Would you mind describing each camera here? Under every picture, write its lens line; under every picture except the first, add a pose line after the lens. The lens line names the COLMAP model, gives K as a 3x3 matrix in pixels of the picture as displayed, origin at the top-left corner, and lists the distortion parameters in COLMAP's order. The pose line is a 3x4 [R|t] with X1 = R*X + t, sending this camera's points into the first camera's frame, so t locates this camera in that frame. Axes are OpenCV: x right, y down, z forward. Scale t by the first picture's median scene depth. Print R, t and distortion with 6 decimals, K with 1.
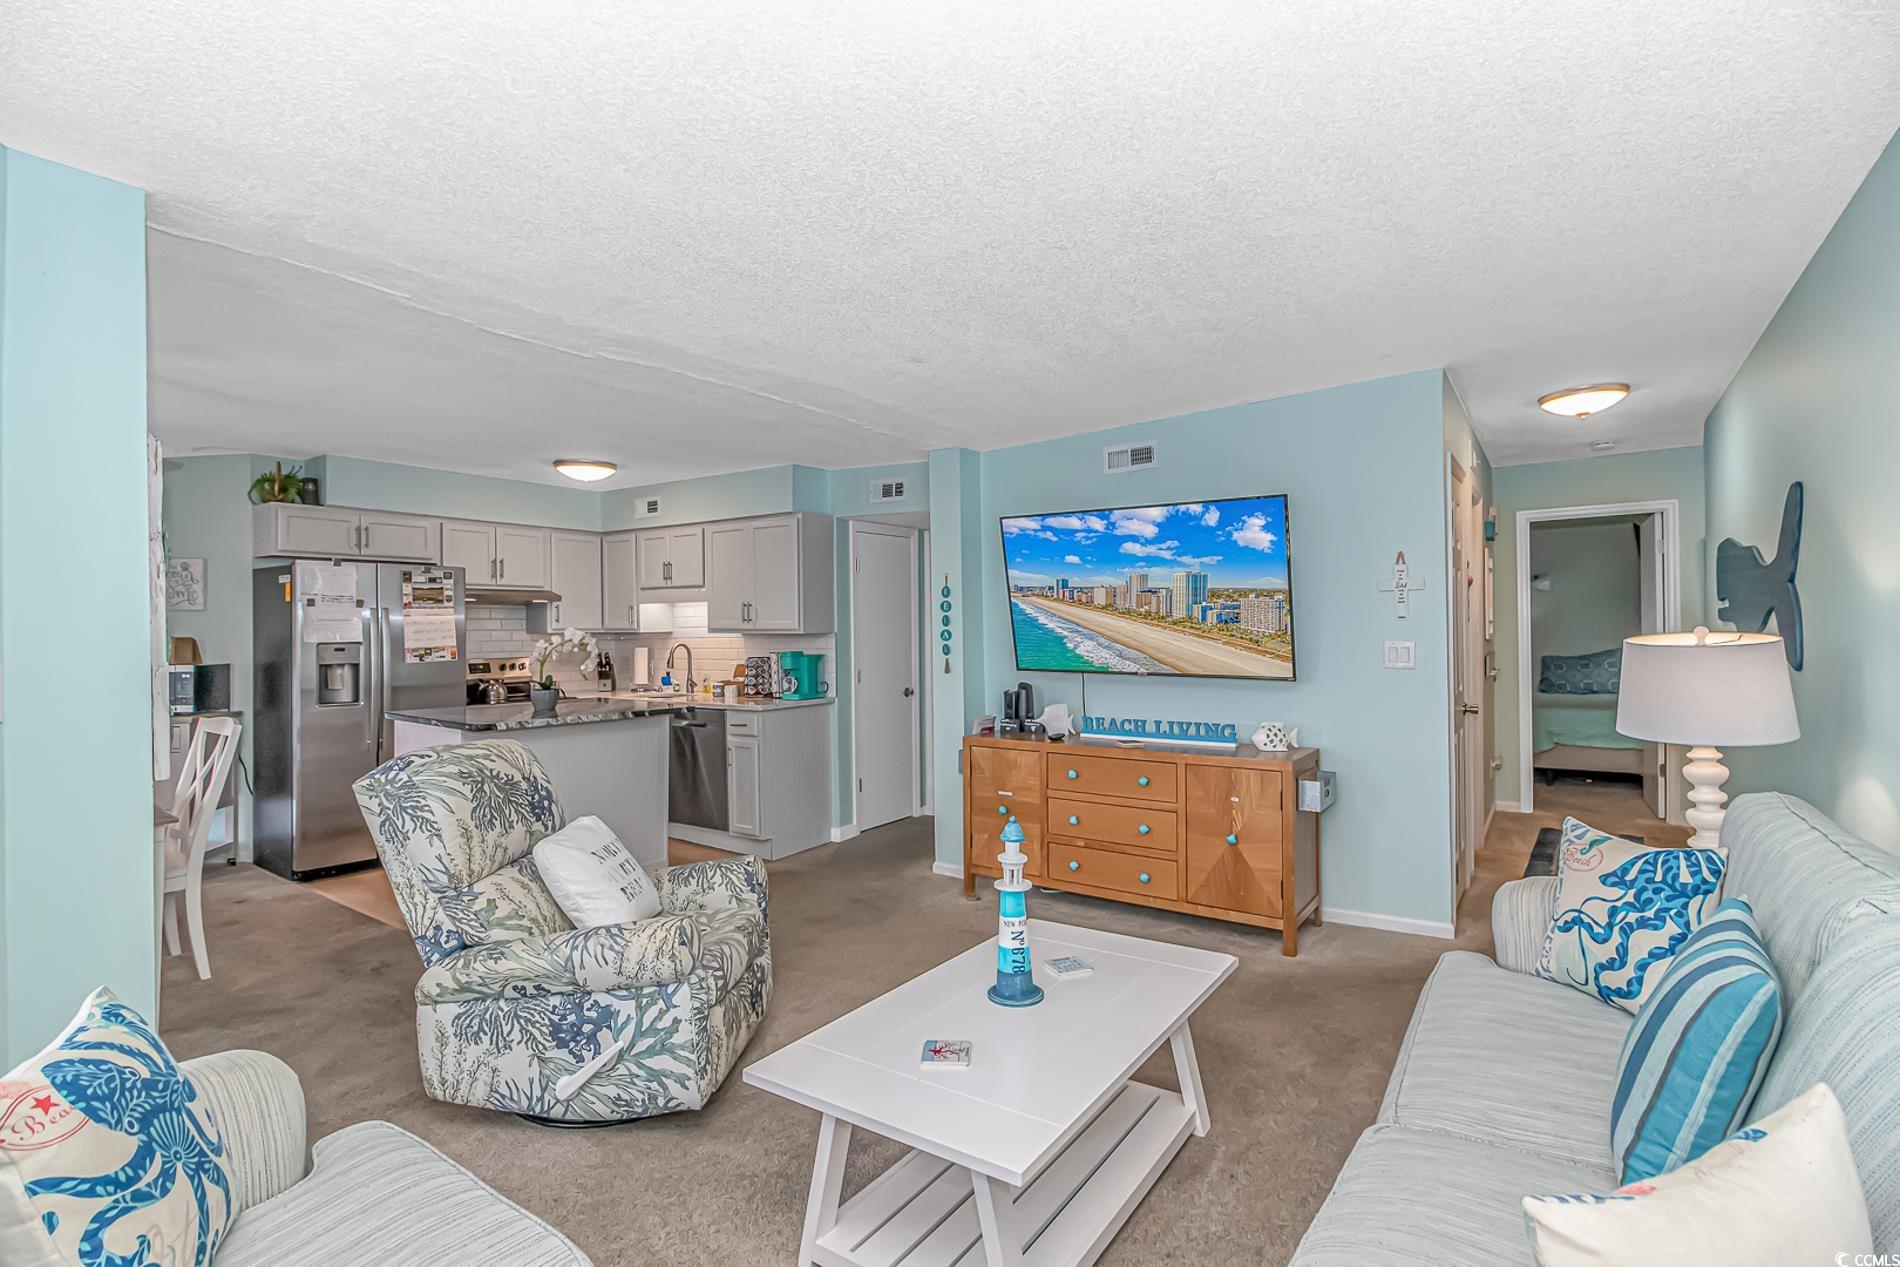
lens RADIAL K [[882.7, 0, 925.7], [0, 882.7, 648.8], [0, 0, 1]] dist [0.002733, 0.000541]
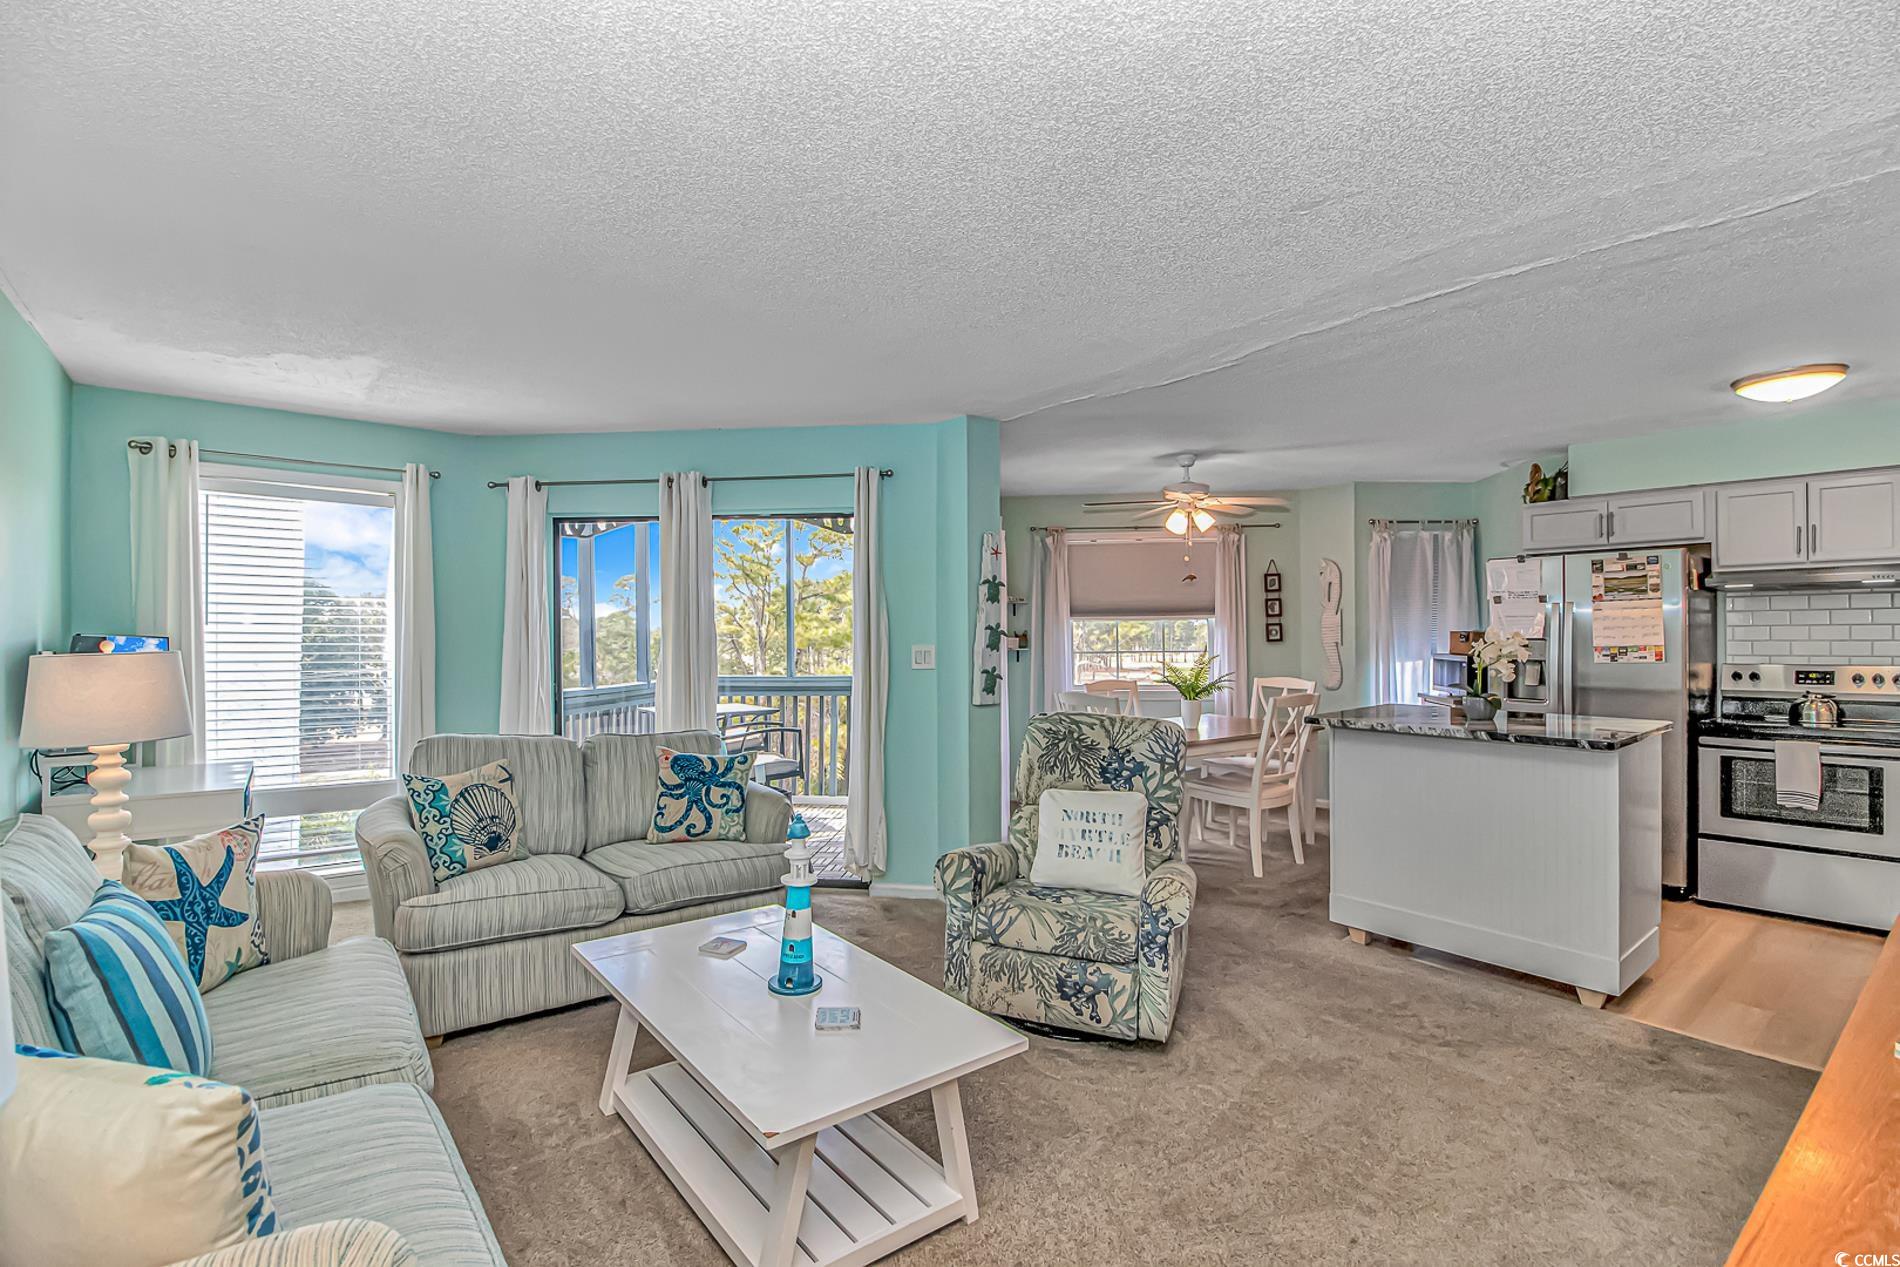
lens RADIAL K [[877.8, 0, 951.6], [0, 877.8, 626.7], [0, 0, 1]] dist [0.000389, -0.013624]
pose [[-0.261468, 0.000323, -0.965212, 0.432523], [-0.015154, 0.999875, 0.004439, -0.014358], [0.965093, 0.015787, -0.261430, 0.595135]]
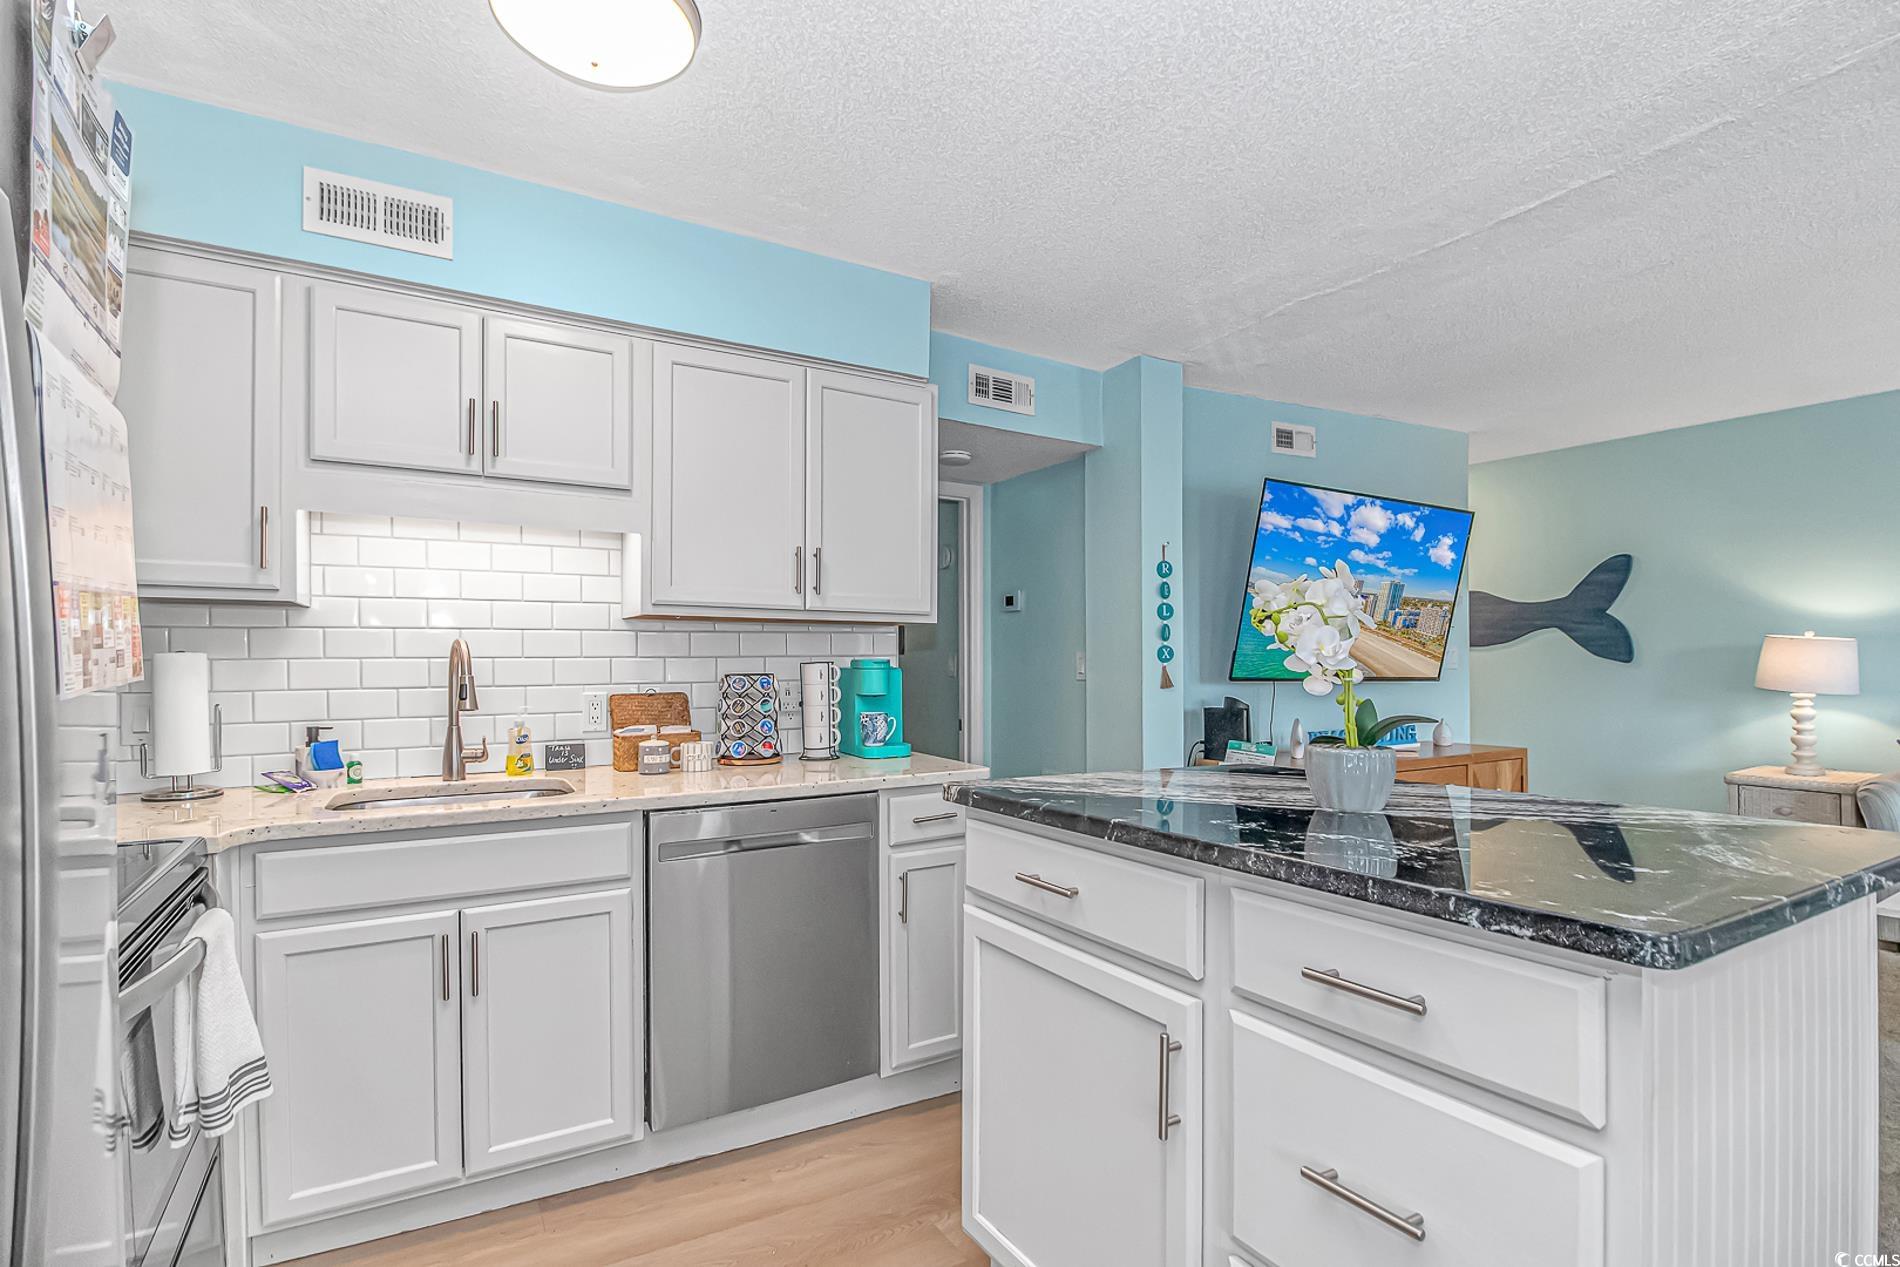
lens RADIAL K [[901.9, 0, 952.0], [0, 901.9, 664.4], [0, 0, 1]] dist [0.000689, -0.014240]
pose [[0.382827, 0.006470, 0.923798, -0.644941], [0.017670, 0.999741, -0.014325, 0.014789], [-0.923651, 0.021807, 0.382613, 0.826436]]
